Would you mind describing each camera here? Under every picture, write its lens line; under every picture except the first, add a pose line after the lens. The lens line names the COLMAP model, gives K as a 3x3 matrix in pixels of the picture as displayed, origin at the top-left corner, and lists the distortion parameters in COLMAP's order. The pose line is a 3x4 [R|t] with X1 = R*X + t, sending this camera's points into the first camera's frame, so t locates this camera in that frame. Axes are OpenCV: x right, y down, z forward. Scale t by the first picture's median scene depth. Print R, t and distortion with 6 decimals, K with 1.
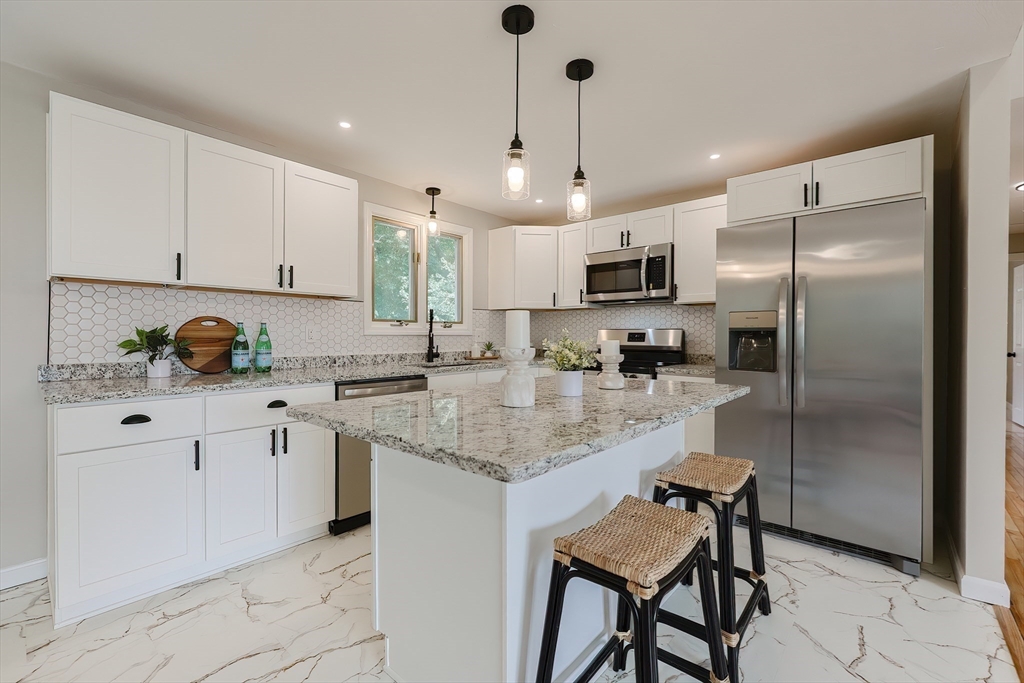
lens RADIAL K [[436.7, 0, 518.0], [0, 436.7, 337.1], [0, 0, 1]] dist [-0.010531, -0.000110]
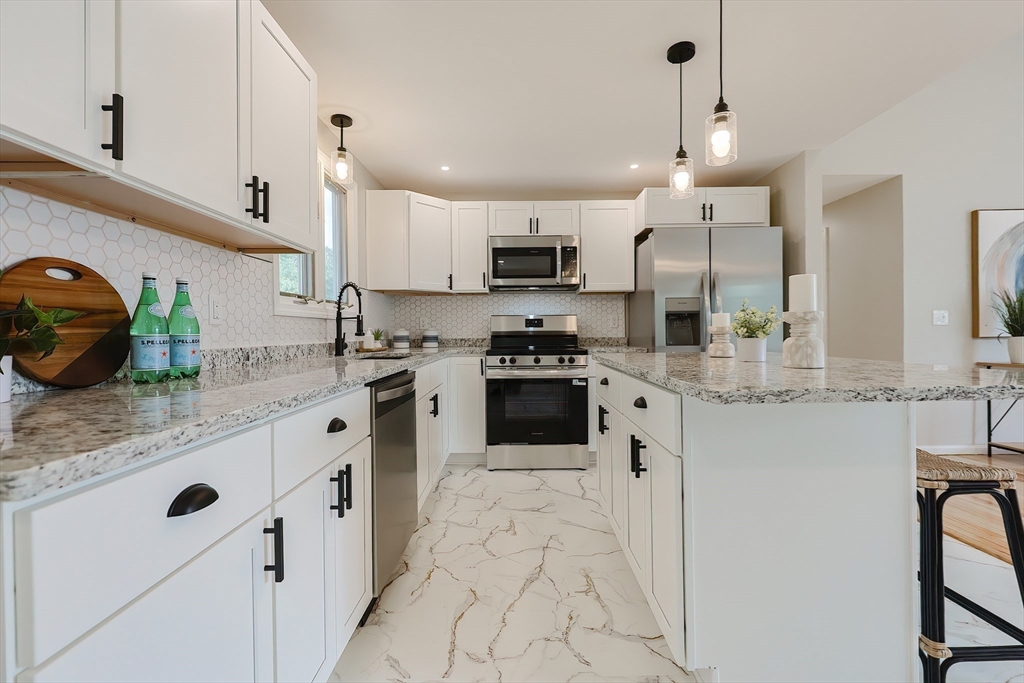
lens RADIAL K [[436.7, 0, 518.0], [0, 436.7, 337.1], [0, 0, 1]] dist [-0.010531, -0.000110]
pose [[0.752949, -0.017426, 0.657848, -0.488340], [0.015248, 0.999843, 0.009033, 0.026074], [-0.657903, 0.003229, 0.753096, 0.277501]]
